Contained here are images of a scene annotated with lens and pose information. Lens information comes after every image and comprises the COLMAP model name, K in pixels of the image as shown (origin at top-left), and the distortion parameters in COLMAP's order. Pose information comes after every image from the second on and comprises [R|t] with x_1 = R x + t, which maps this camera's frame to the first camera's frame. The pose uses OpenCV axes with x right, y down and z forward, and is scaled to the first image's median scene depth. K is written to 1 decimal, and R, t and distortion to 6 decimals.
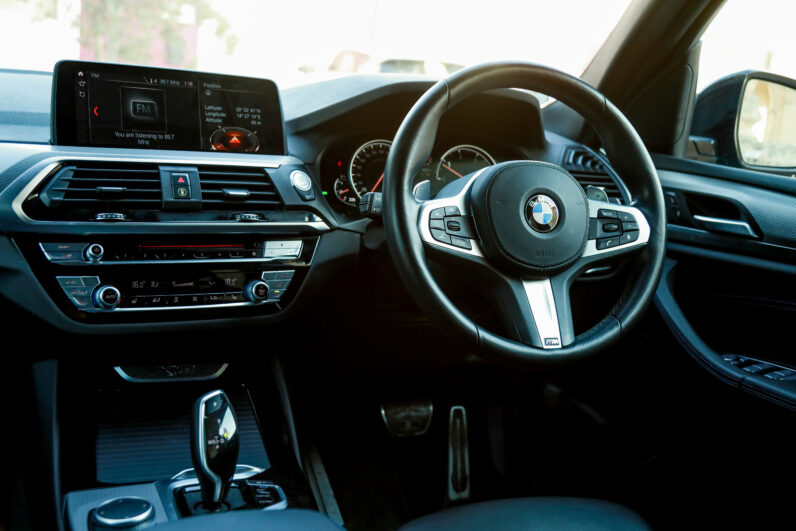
lens RADIAL K [[837.4, 0, 401.4], [0, 837.4, 268.9], [0, 0, 1]] dist [0.048351, 0.000000]
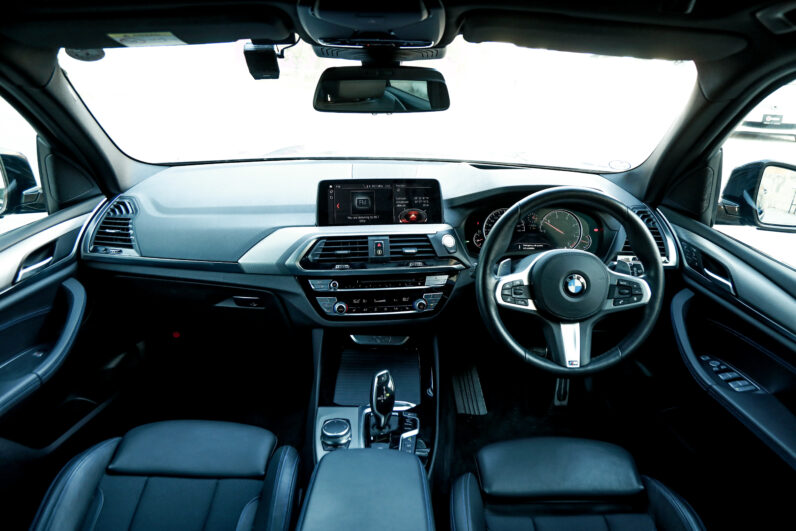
lens RADIAL K [[548.5, 0, 408.5], [0, 548.5, 266.8], [0, 0, 1]] dist [-0.089708, 0.007770]
pose [[0.938627, 0.067977, -0.338169, 0.212357], [-0.016420, 0.988083, 0.153044, -0.252515], [0.344542, -0.138098, 0.928558, -0.094462]]
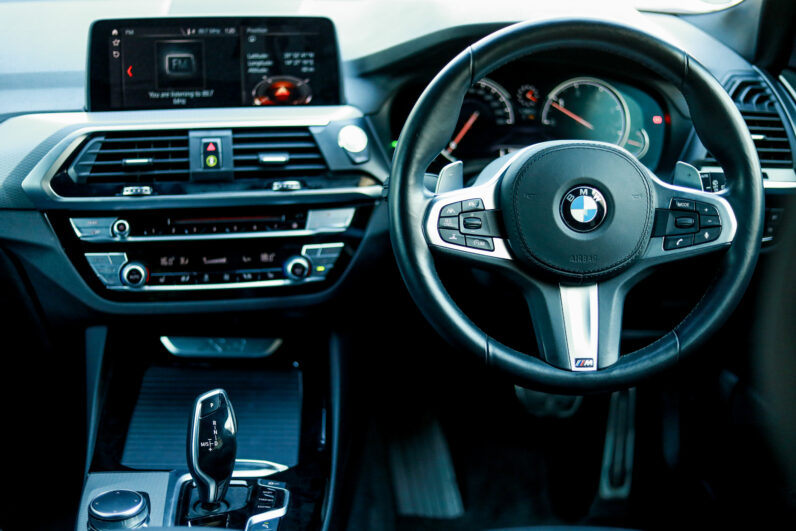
lens RADIAL K [[1204.6, 0, 399.2], [0, 1204.6, 265.1], [0, 0, 1]] dist [-0.112638, 0.000000]
pose [[0.948565, 0.054175, -0.311913, 0.356277], [-0.009682, 0.989753, 0.142461, -0.173277], [0.316435, -0.132113, 0.939369, -0.177643]]
